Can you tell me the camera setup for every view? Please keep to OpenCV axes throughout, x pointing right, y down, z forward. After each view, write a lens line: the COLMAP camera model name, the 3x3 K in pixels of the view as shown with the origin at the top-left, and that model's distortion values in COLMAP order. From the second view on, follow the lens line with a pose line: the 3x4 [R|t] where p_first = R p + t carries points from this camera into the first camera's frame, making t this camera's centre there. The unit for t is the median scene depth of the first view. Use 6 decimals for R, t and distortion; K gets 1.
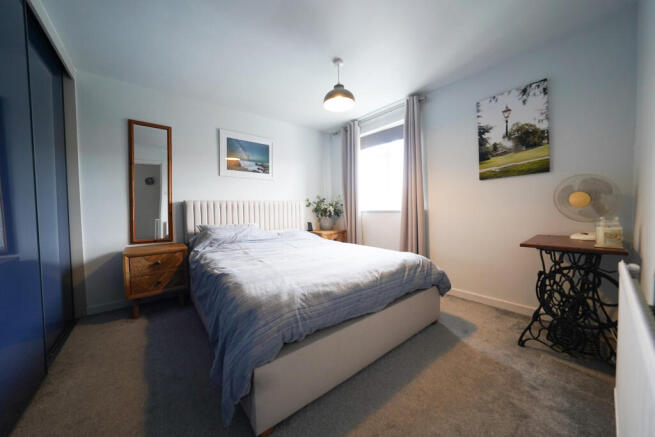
lens RADIAL K [[229.1, 0, 327.5], [0, 229.1, 218.5], [0, 0, 1]] dist [-0.022066, 0.000410]
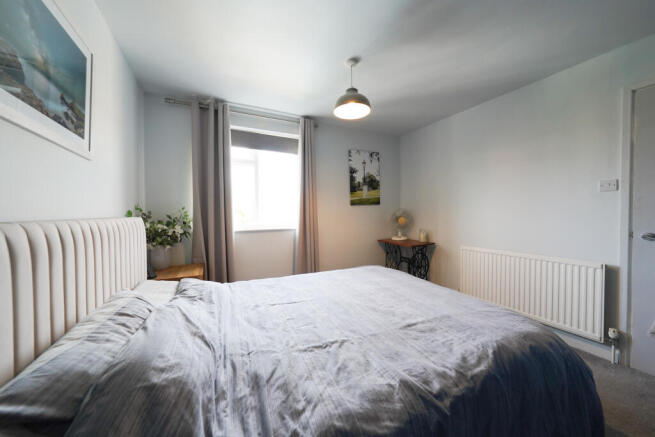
lens RADIAL K [[229.1, 0, 327.5], [0, 229.1, 218.5], [0, 0, 1]] dist [-0.022066, 0.000410]
pose [[0.202351, -0.003010, 0.979308, -0.771925], [0.048552, 0.998796, -0.006962, -0.087411], [-0.978109, 0.048956, 0.202254, 0.892216]]
